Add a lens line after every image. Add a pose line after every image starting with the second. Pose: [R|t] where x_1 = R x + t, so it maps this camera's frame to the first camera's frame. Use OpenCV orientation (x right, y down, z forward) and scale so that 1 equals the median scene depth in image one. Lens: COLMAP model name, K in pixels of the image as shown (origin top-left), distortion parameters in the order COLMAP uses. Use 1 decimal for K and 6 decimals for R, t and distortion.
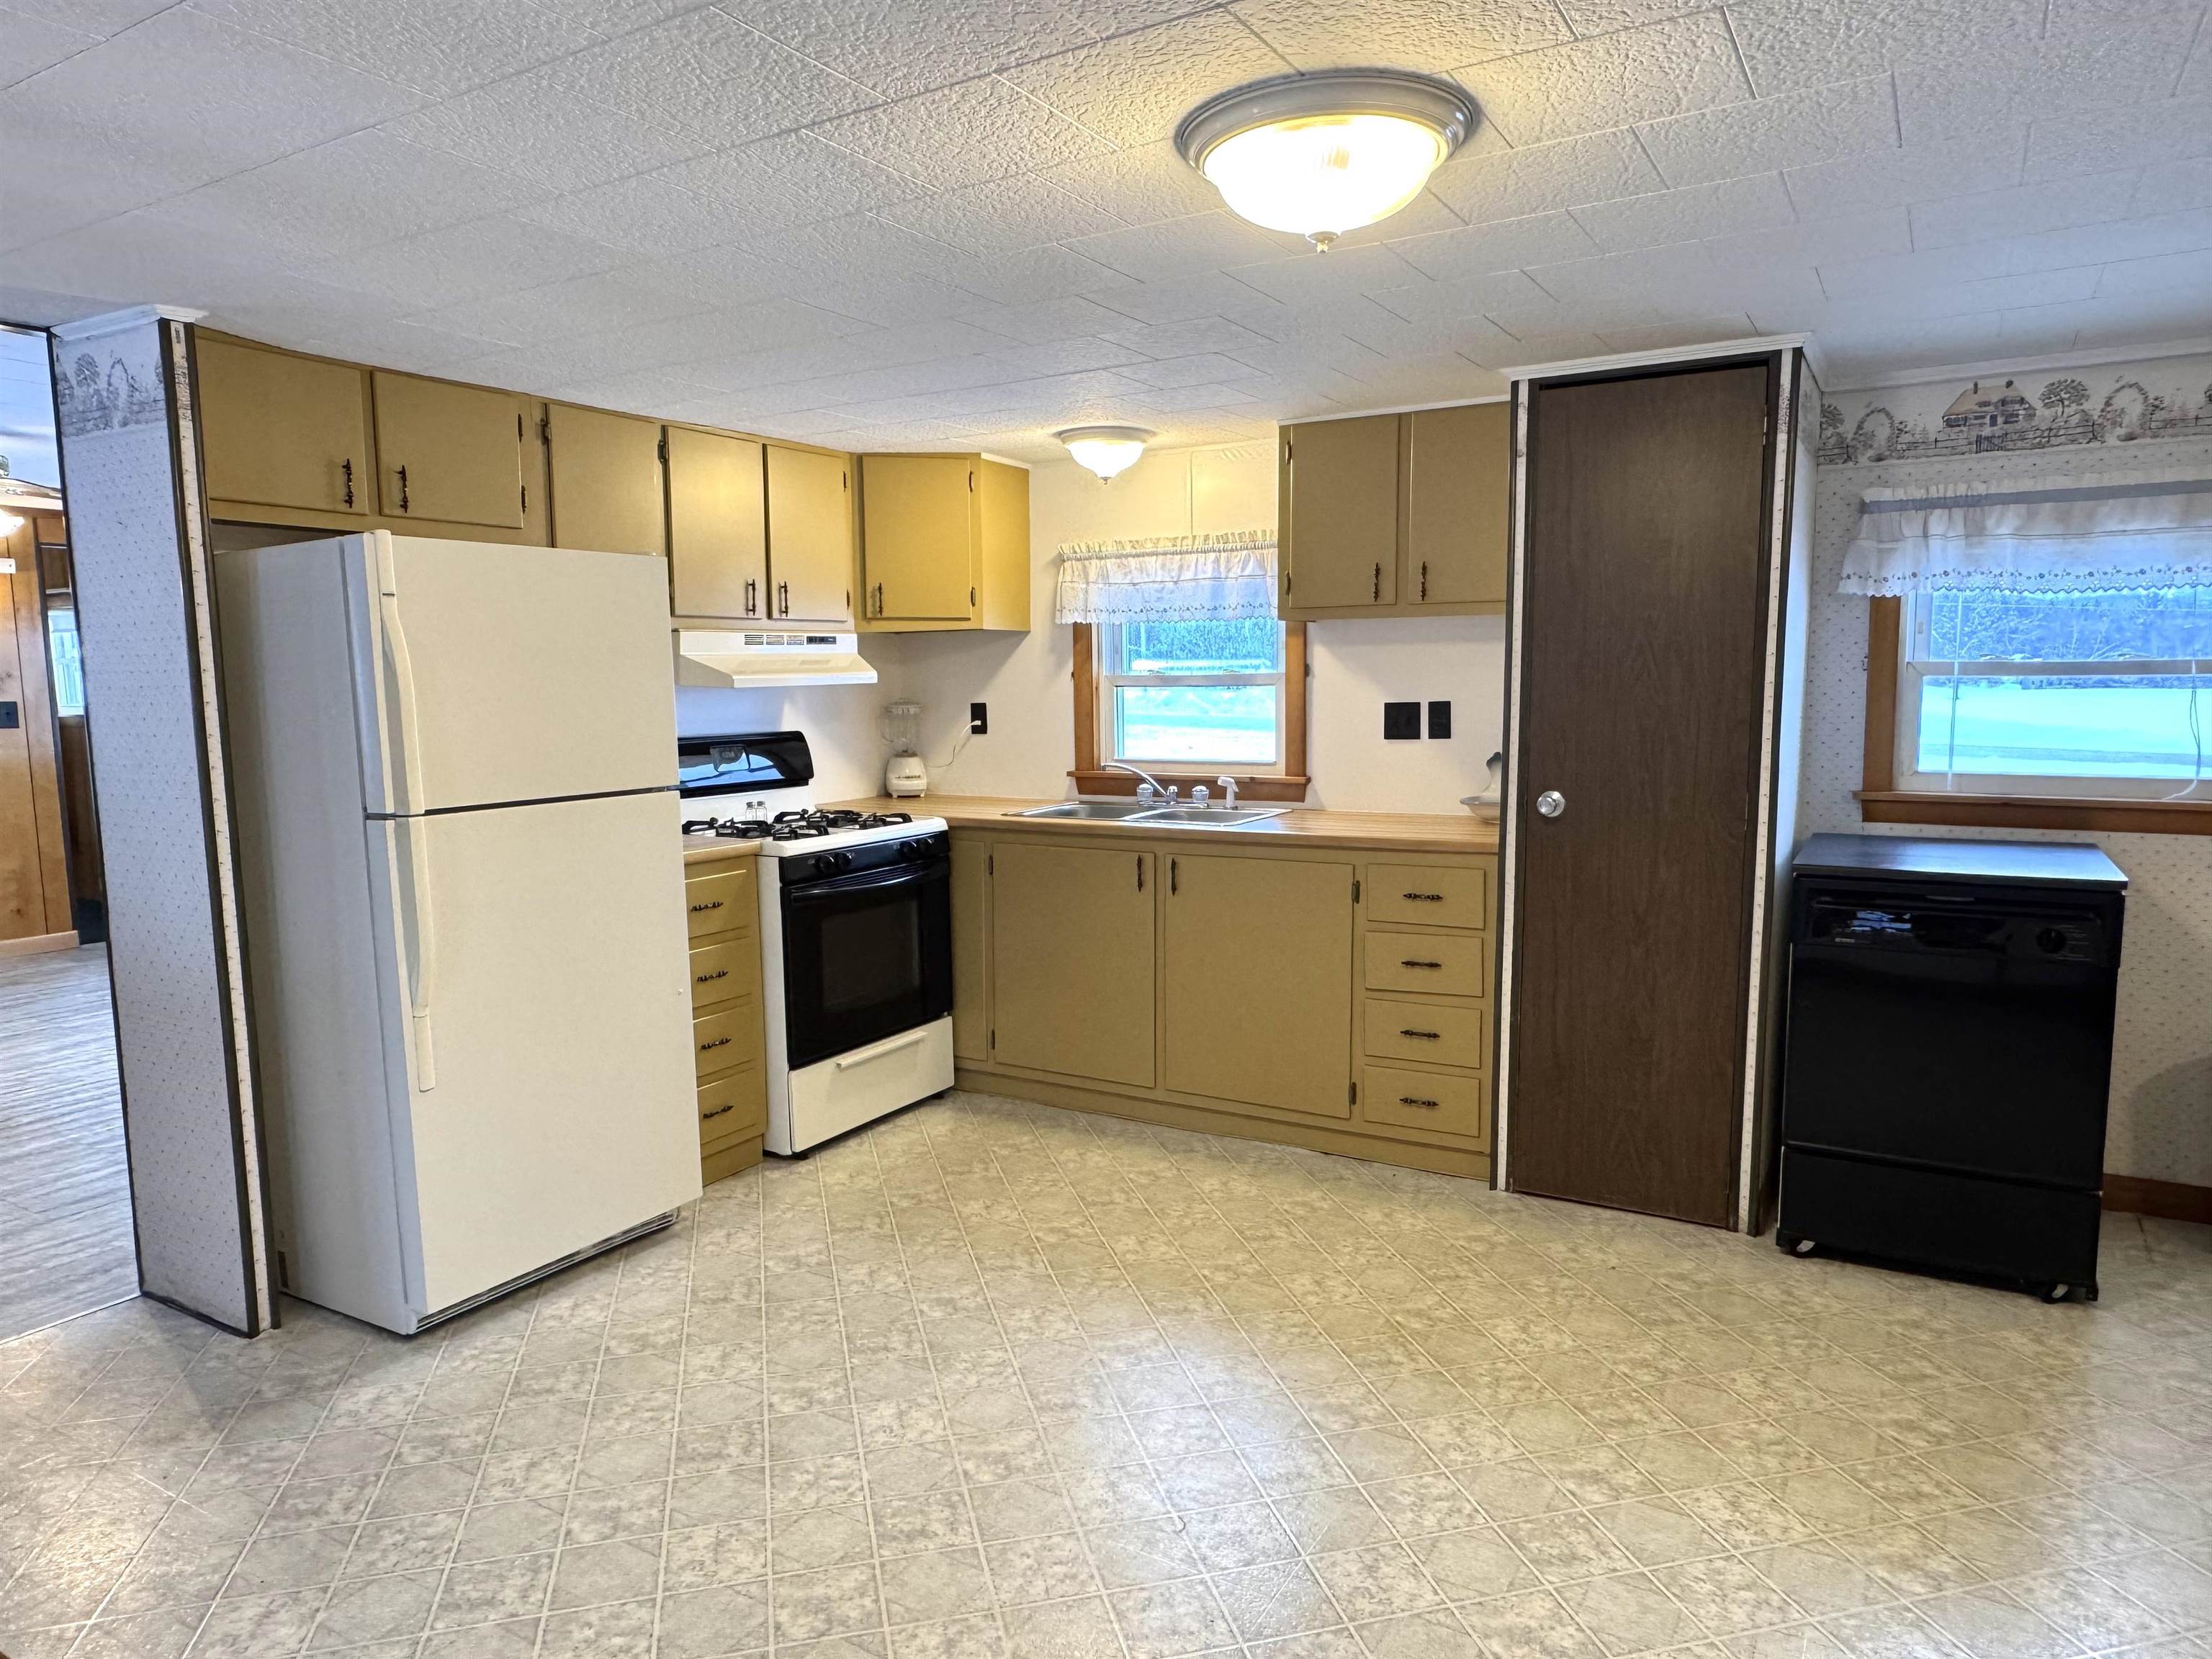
lens RADIAL K [[1396.5, 0, 1103.3], [0, 1396.5, 836.3], [0, 0, 1]] dist [0.006347, 0.001663]
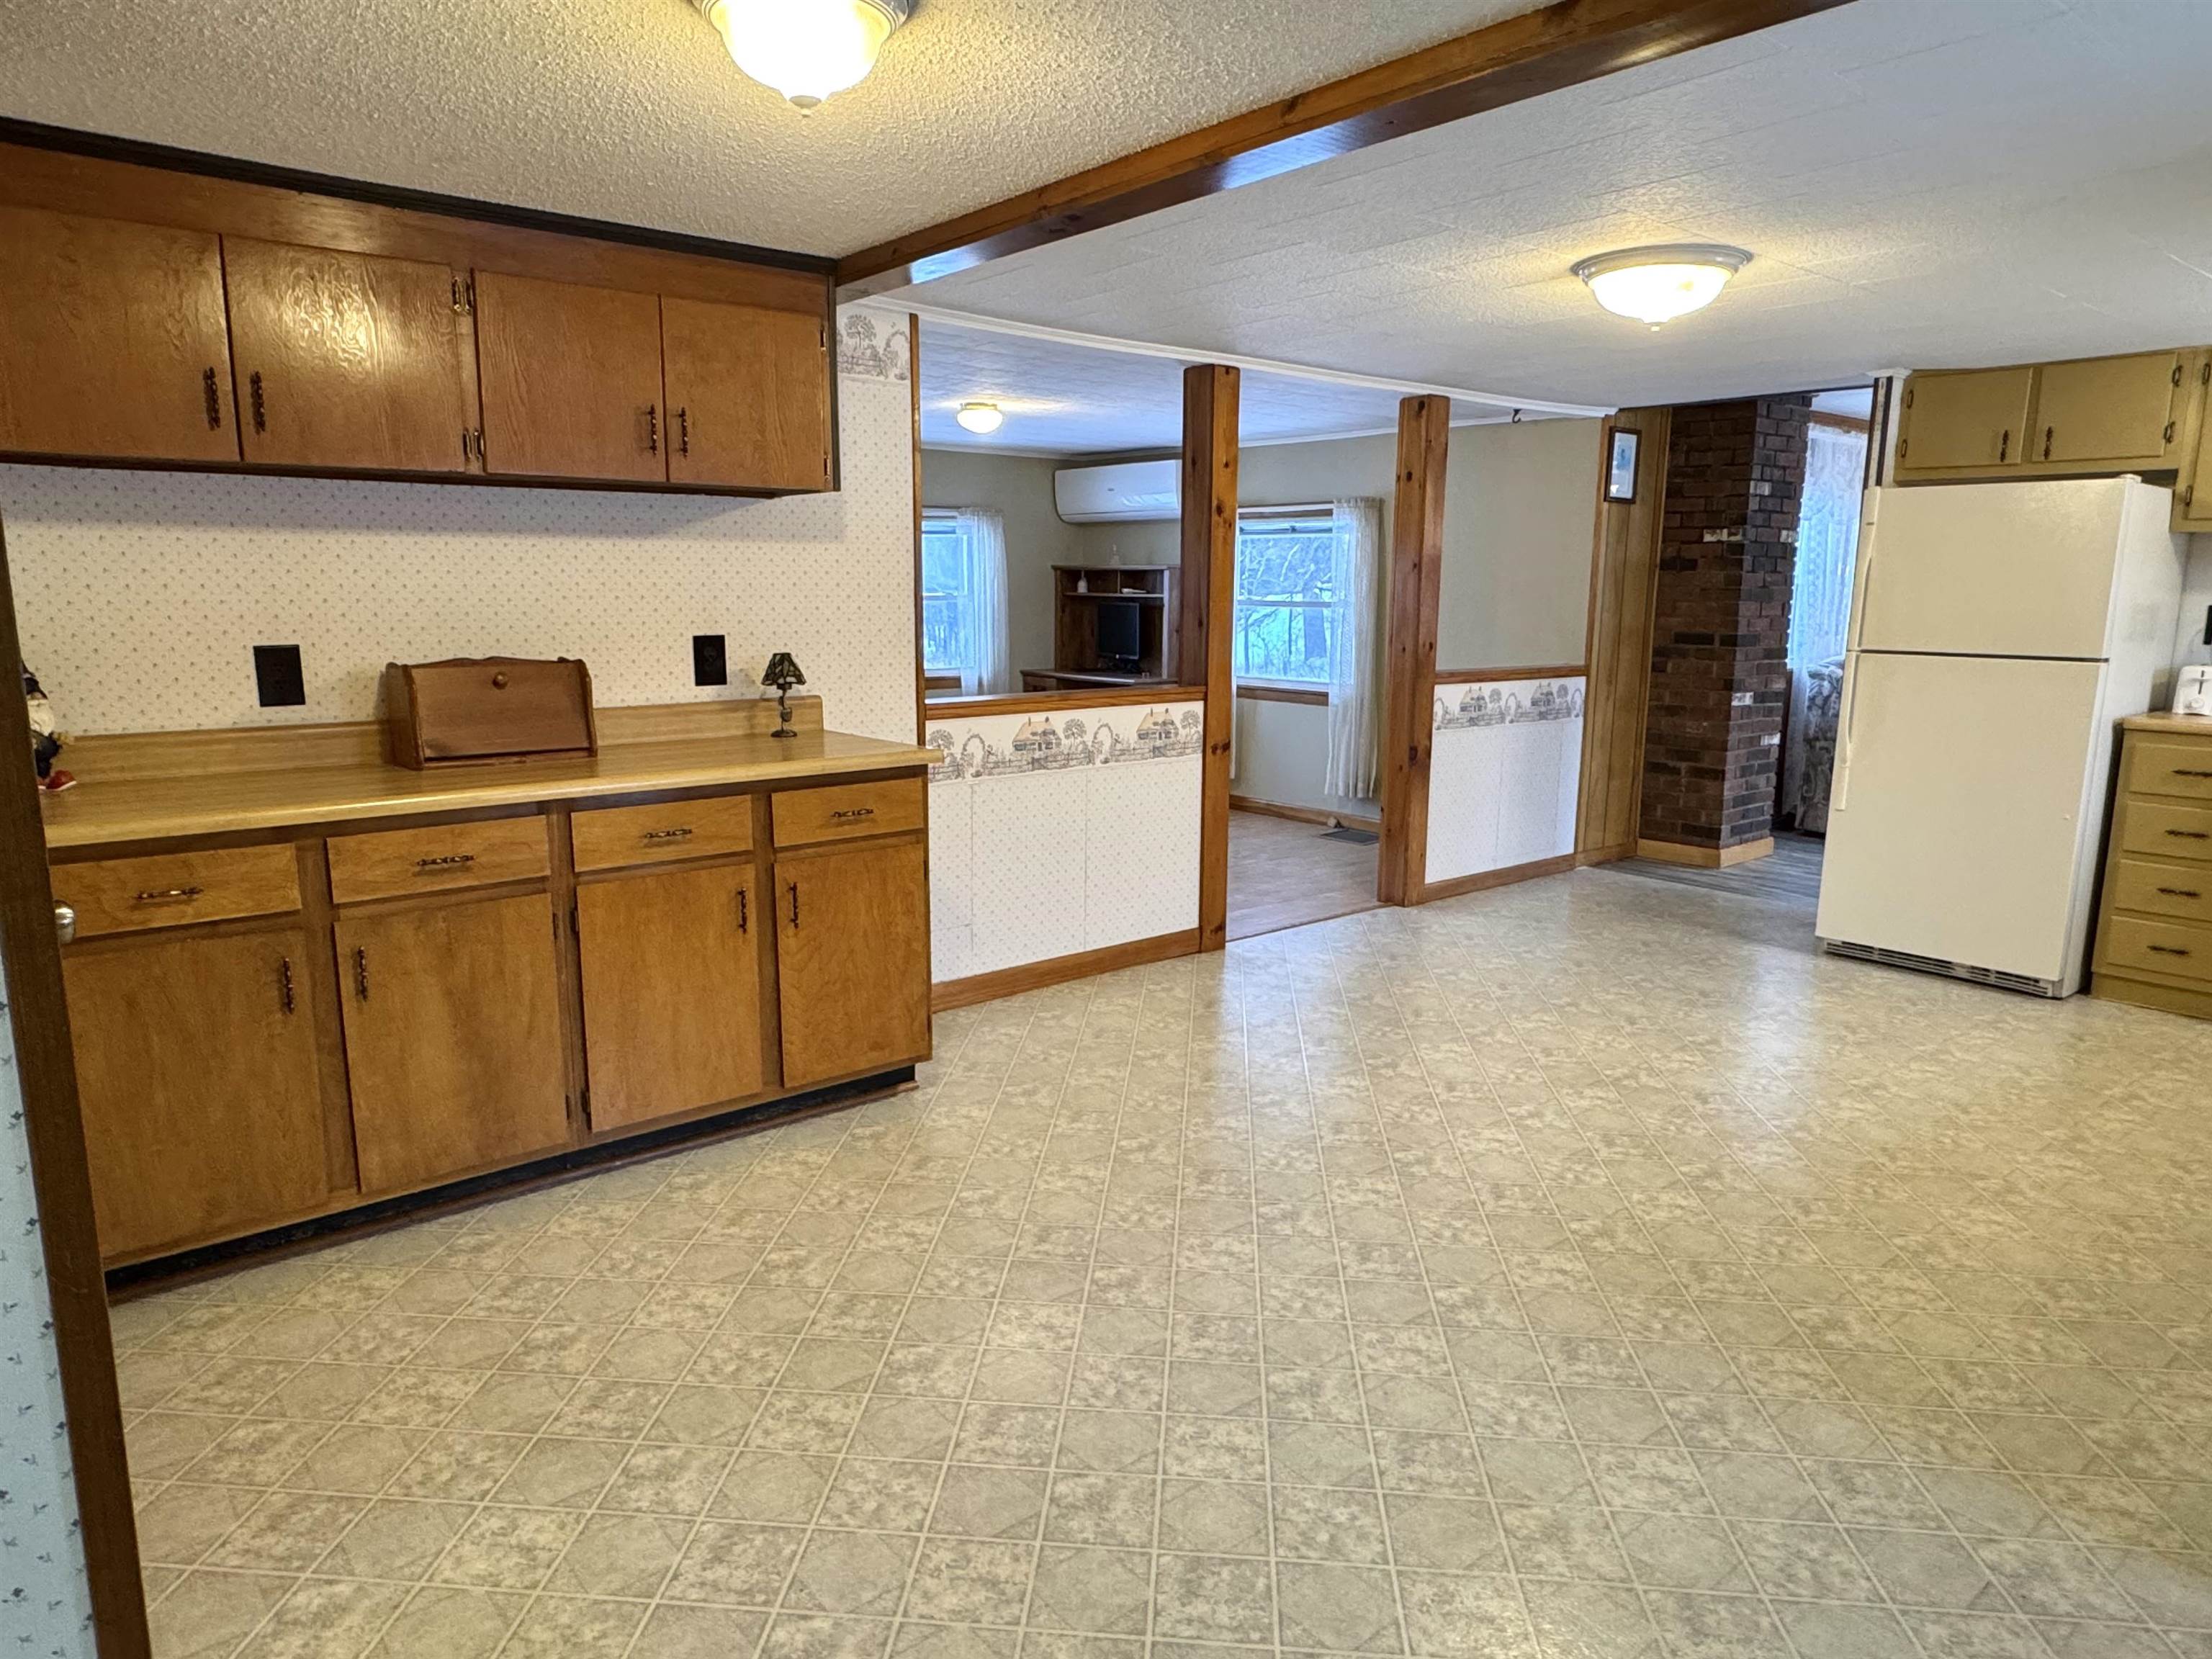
lens RADIAL K [[1396.5, 0, 1101.9], [0, 1396.5, 836.1], [0, 0, 1]] dist [0.006347, 0.001663]
pose [[-0.327877, 0.178251, -0.927752, 1.406689], [-0.112057, 0.967768, 0.225541, -0.076433], [0.938051, 0.177910, -0.297334, 0.643059]]
